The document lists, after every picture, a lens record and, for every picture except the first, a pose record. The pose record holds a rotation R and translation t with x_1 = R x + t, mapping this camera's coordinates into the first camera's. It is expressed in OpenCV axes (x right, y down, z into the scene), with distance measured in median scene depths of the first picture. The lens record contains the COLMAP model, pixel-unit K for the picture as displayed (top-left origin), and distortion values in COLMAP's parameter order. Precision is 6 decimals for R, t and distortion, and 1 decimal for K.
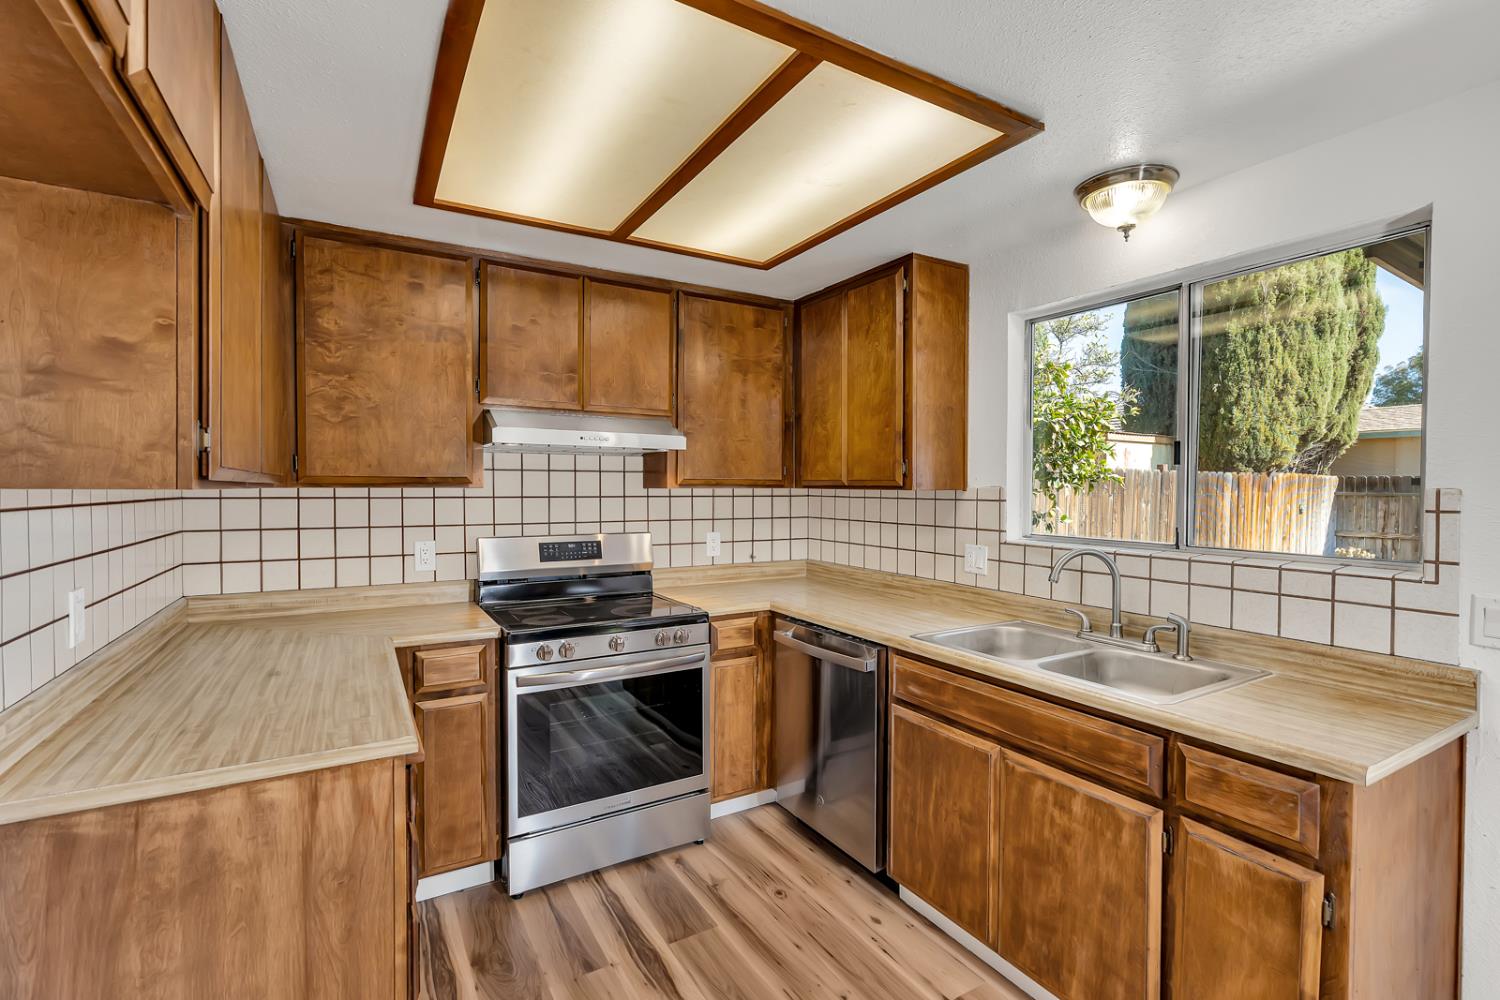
lens RADIAL K [[689.6, 0, 760.0], [0, 689.6, 496.7], [0, 0, 1]] dist [-0.004732, 0.002644]
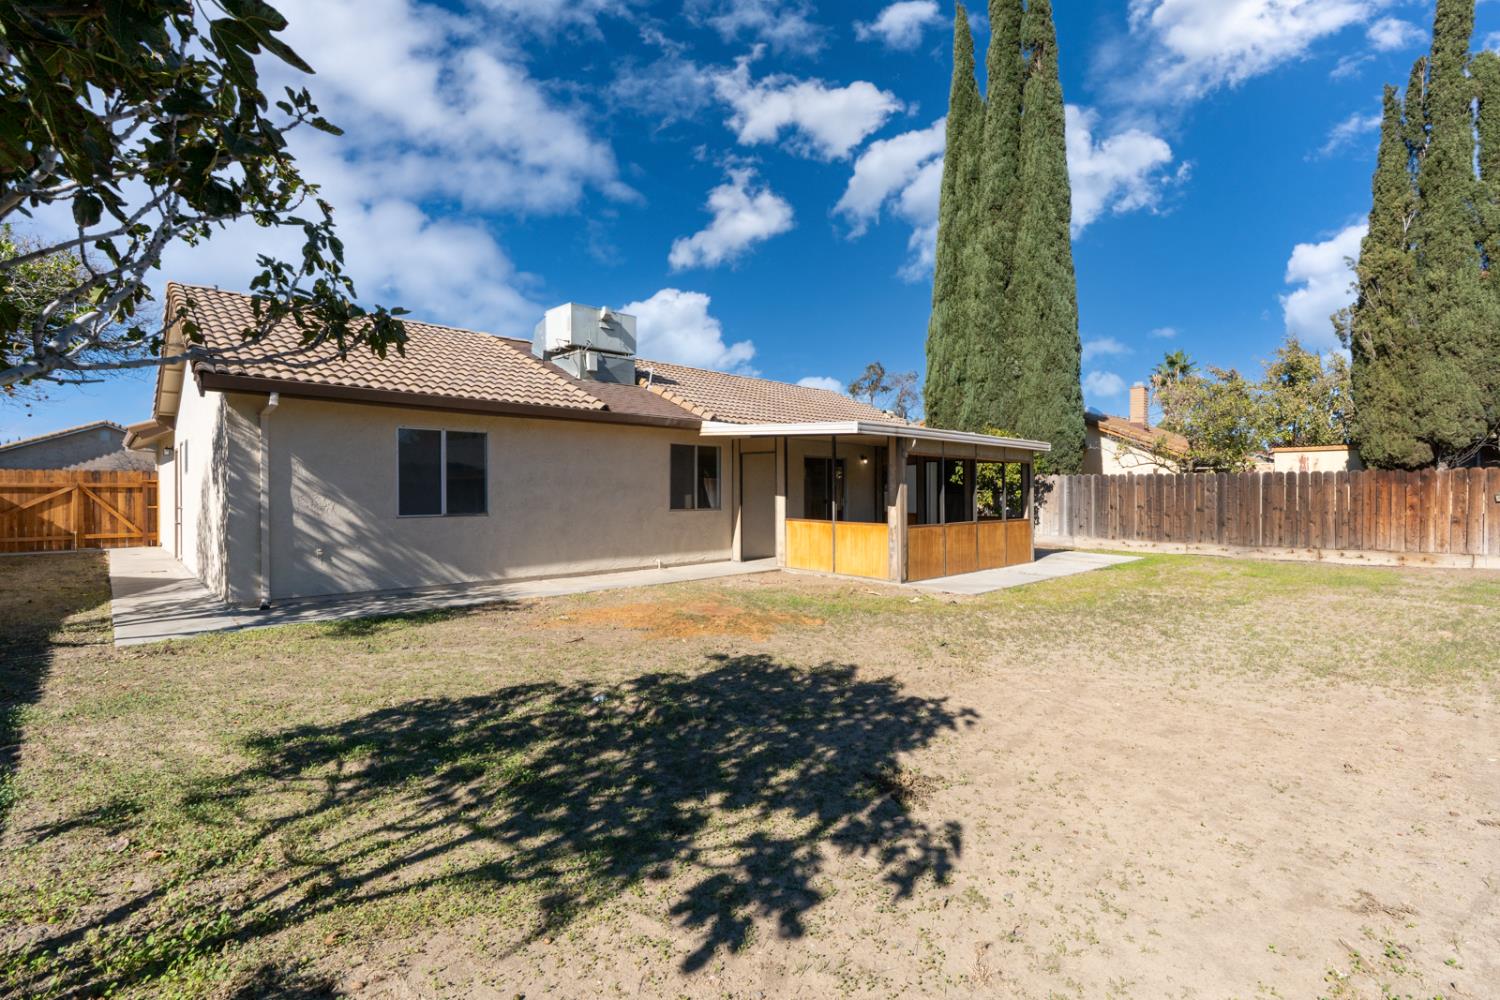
lens RADIAL K [[710.6, 0, 748.9], [0, 710.6, 497.3], [0, 0, 1]] dist [-0.002369, 0.000511]
pose [[0.234243, 0.002719, -0.972174, 6.624085], [-0.010824, 0.999941, 0.000189, 0.120073], [0.972118, 0.010479, 0.234259, -1.985498]]
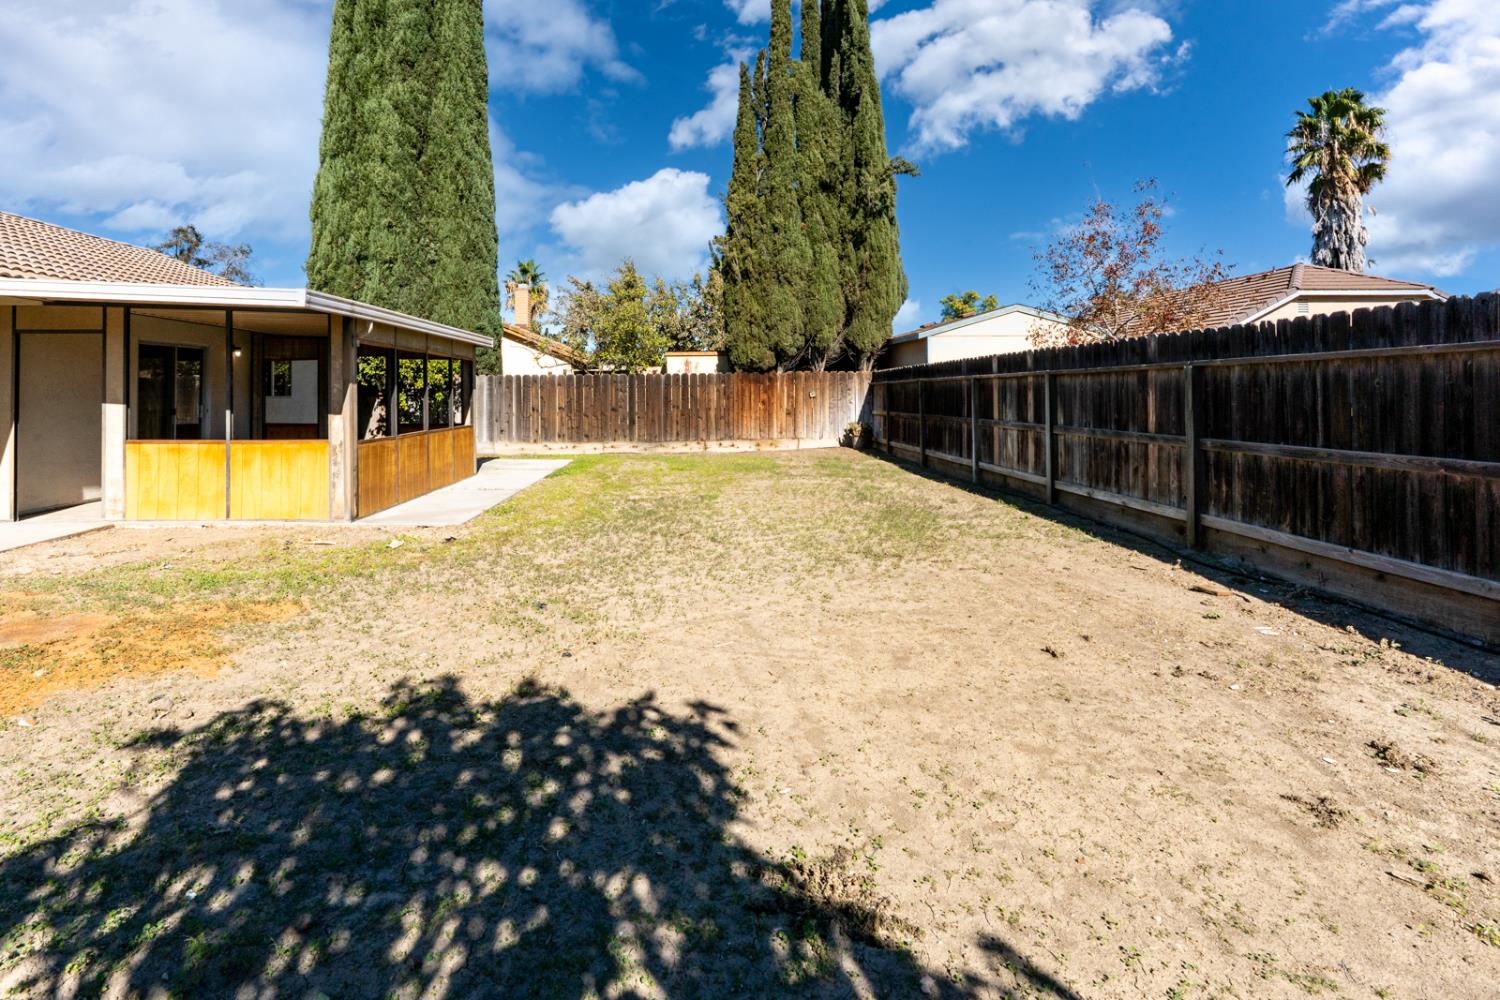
lens RADIAL K [[751.3, 0, 749.4], [0, 751.3, 363.9], [0, 0, 1]] dist [-0.004361, 0.000547]
pose [[0.881939, -0.033321, -0.470185, 5.837655], [0.011191, 0.998697, -0.049785, 0.127196], [0.471232, 0.038645, 0.881163, -2.128787]]
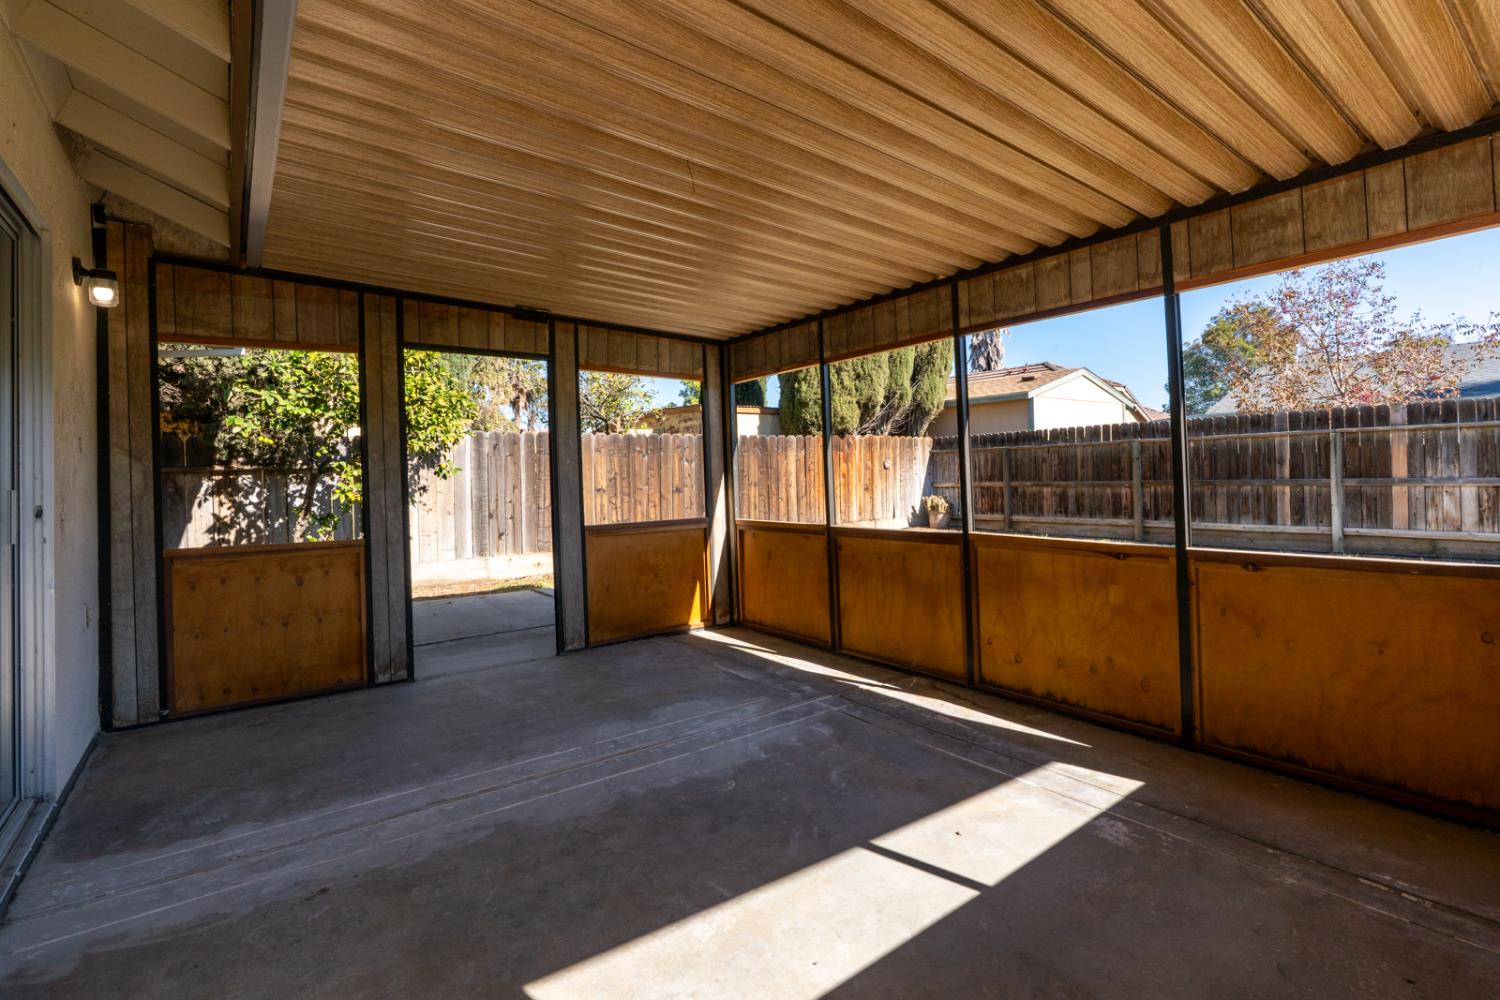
lens RADIAL K [[699.6, 0, 767.2], [0, 699.6, 460.2], [0, 0, 1]] dist [-0.011420, 0.004948]
pose [[0.991737, -0.030716, 0.124559, 1.720516], [0.034158, 0.999089, -0.025595, 0.138141], [-0.123659, 0.029638, 0.991882, -0.785235]]
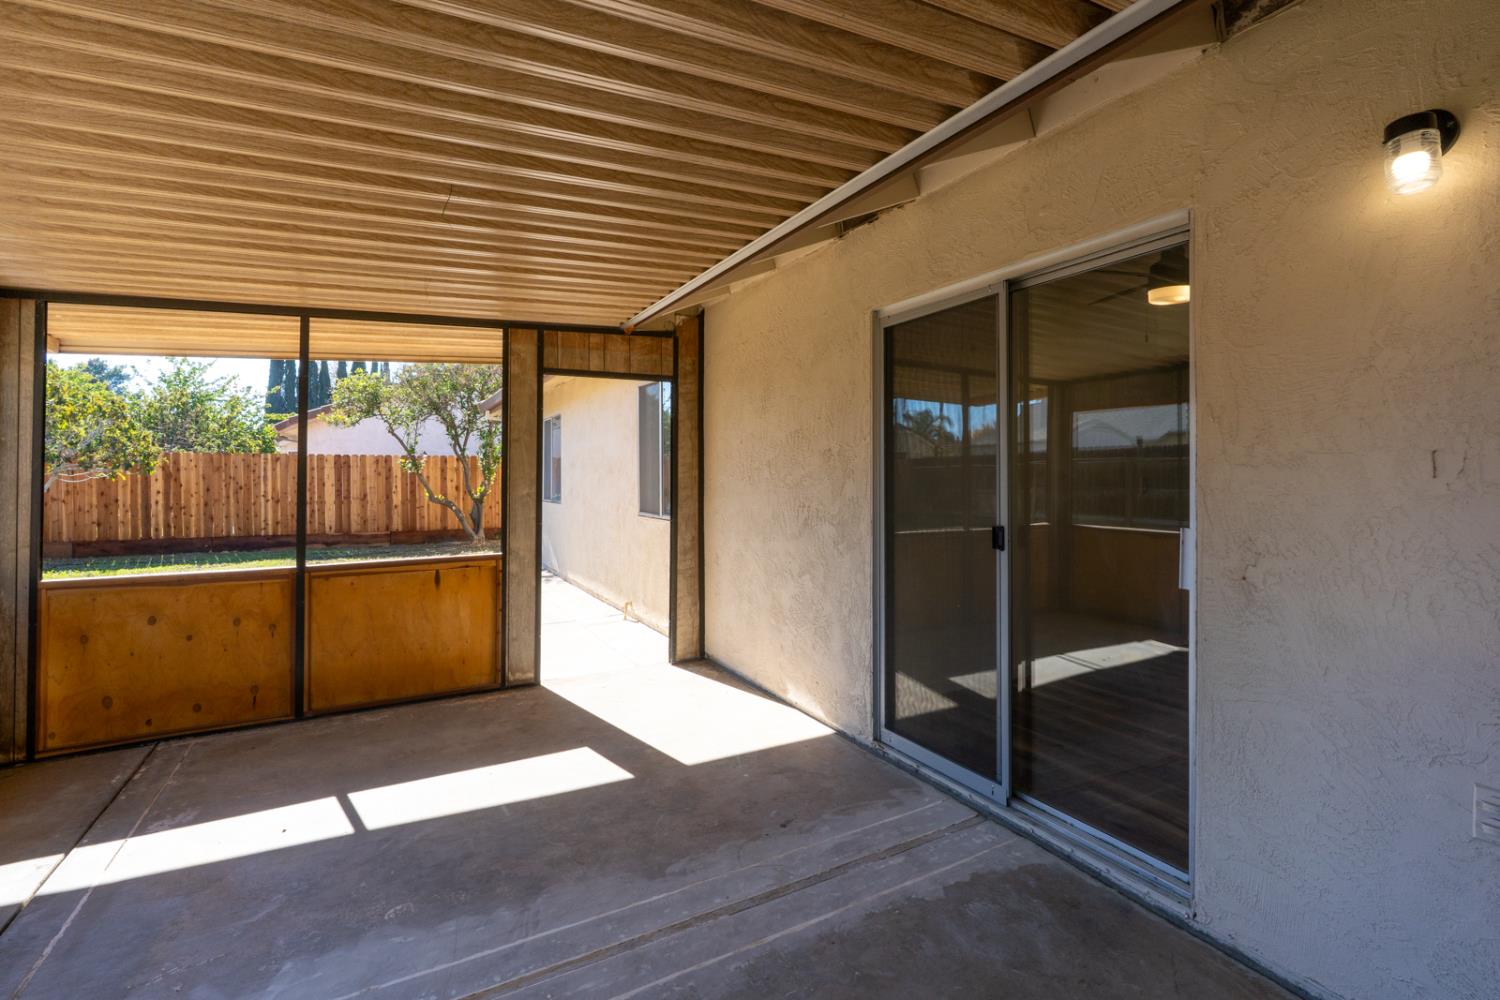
lens RADIAL K [[699.6, 0, 761.0], [0, 699.6, 475.9], [0, 0, 1]] dist [-0.011420, 0.004948]
pose [[-0.999064, -0.004917, 0.042976, 1.301473], [-0.004380, 0.999911, 0.012598, 0.051720], [-0.043034, 0.012398, -0.998997, 1.090406]]
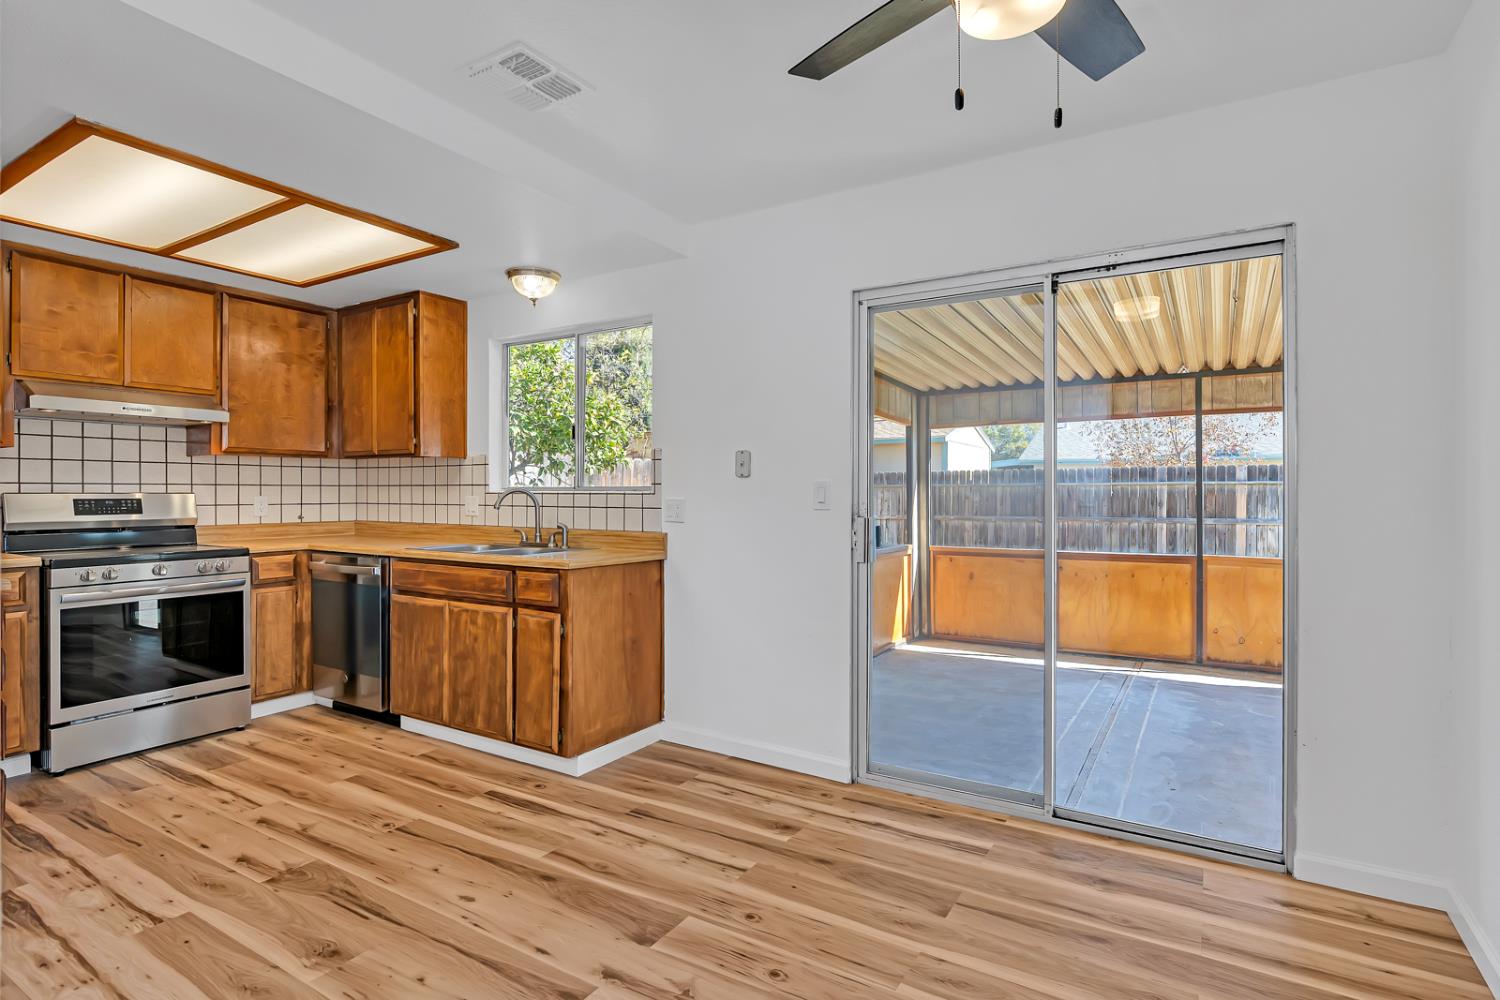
lens RADIAL K [[750.4, 0, 770.1], [0, 750.4, 490.8], [0, 0, 1]] dist [-0.014663, 0.004992]
pose [[0.881288, -0.002220, 0.472574, 0.131765], [0.009432, 0.999872, -0.012892, 0.091423], [-0.472485, 0.015819, 0.881197, -0.723487]]
